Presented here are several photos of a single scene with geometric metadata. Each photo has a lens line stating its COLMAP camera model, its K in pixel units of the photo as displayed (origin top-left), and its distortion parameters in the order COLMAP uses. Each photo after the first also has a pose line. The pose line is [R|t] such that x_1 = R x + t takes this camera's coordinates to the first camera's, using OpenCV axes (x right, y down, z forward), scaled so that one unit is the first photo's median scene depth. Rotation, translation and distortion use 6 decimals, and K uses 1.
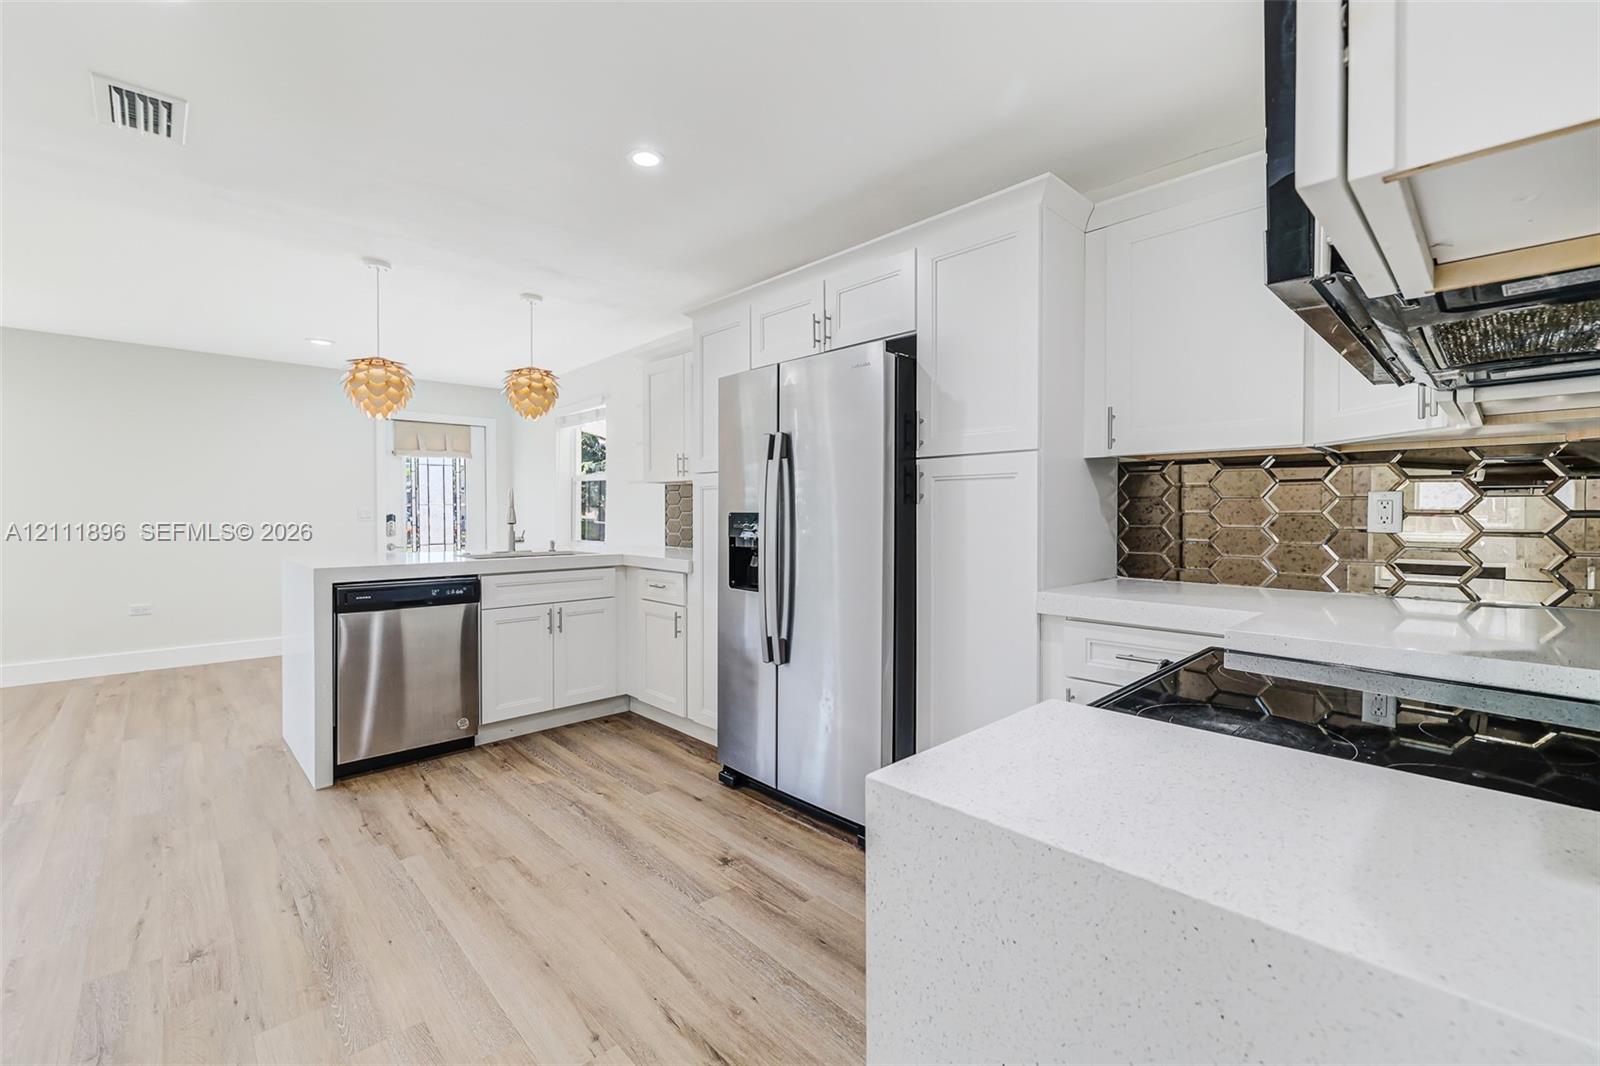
lens RADIAL K [[677.3, 0, 786.0], [0, 677.3, 519.6], [0, 0, 1]] dist [-0.001123, 0.000241]
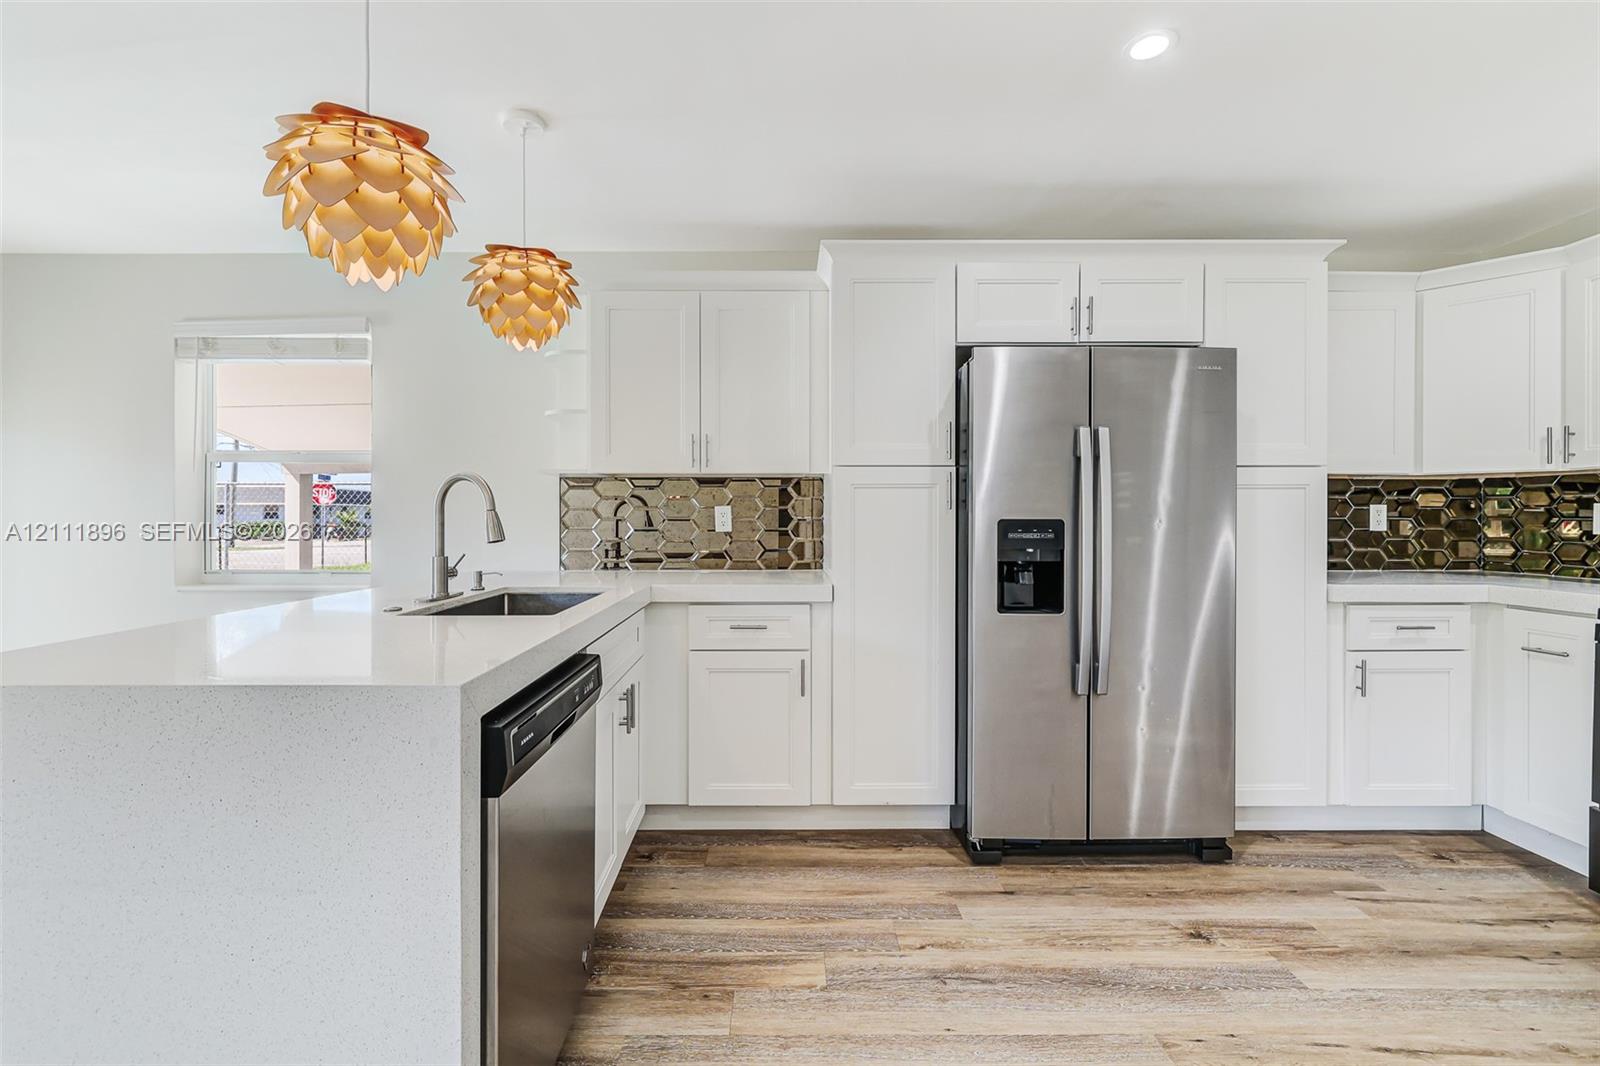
lens RADIAL K [[677.3, 0, 786.0], [0, 677.3, 519.6], [0, 0, 1]] dist [-0.001123, 0.000241]
pose [[0.681321, -0.005587, 0.731964, -0.858677], [0.010866, 0.999938, -0.002482, -0.009647], [-0.731904, 0.009645, 0.681339, 0.658503]]
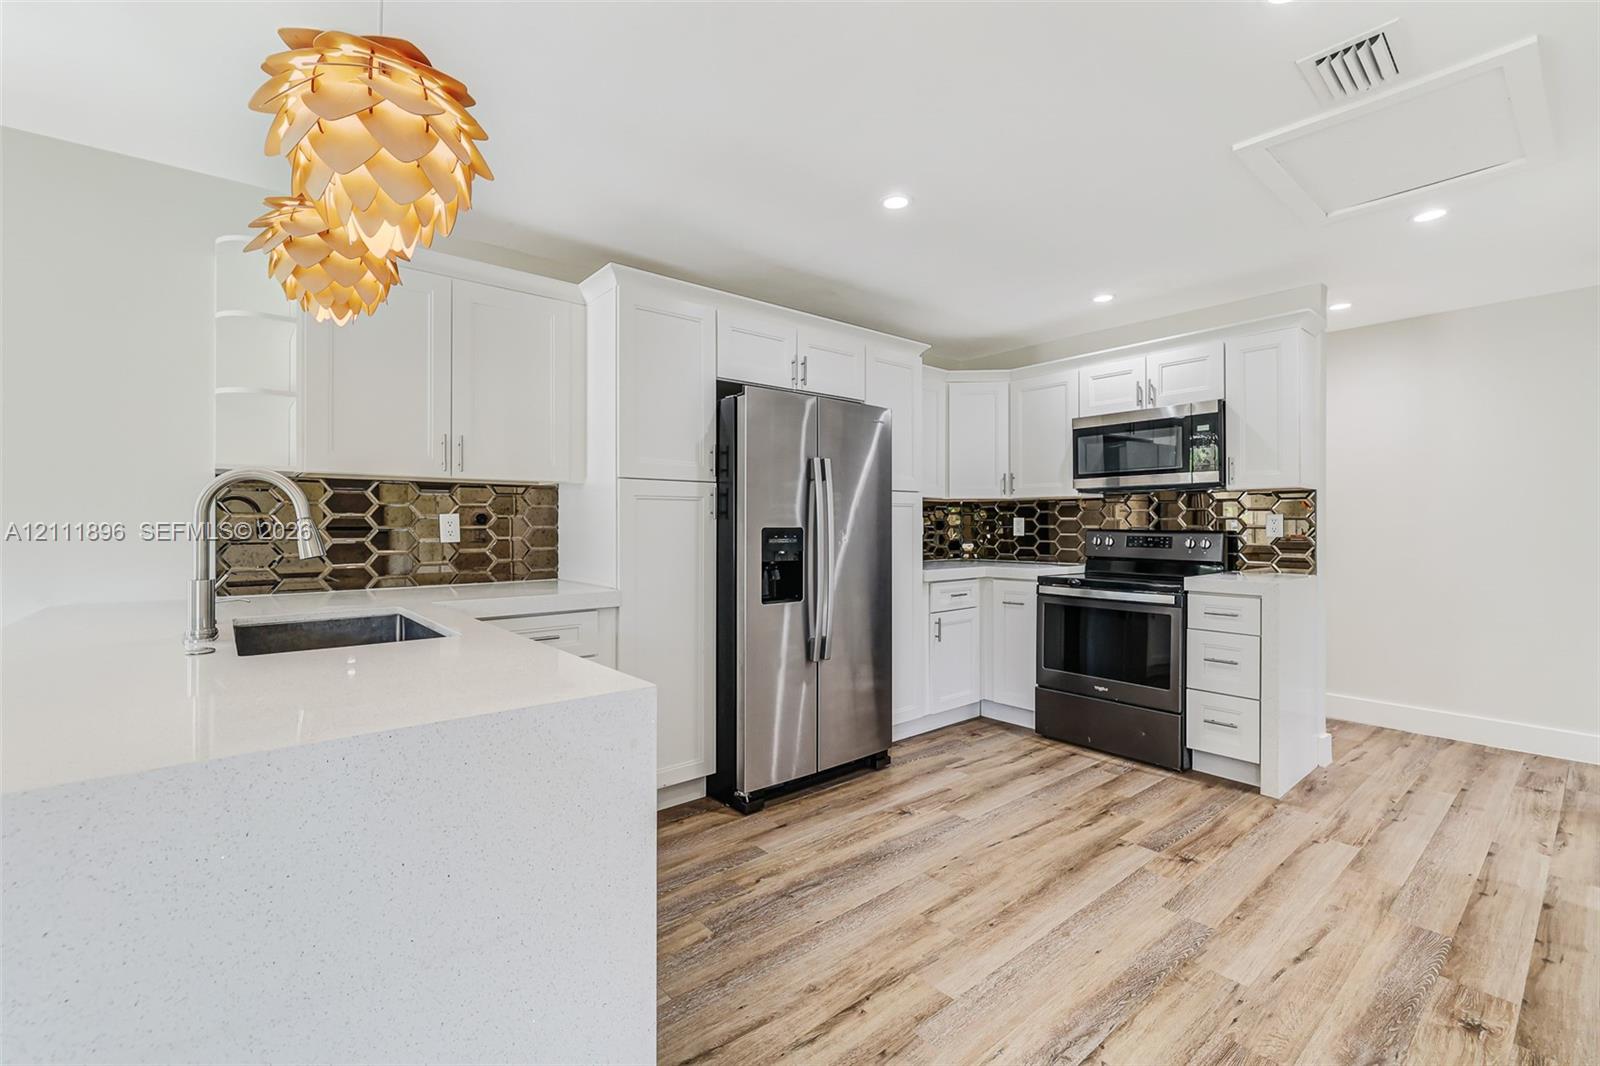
lens RADIAL K [[675.3, 0, 780.7], [0, 675.3, 522.7], [0, 0, 1]] dist [-0.000871, -0.000085]
pose [[0.072022, 0.001725, 0.997402, -1.084185], [0.013907, 0.999900, -0.002734, -0.013522], [-0.997306, 0.014068, 0.071991, 0.928093]]
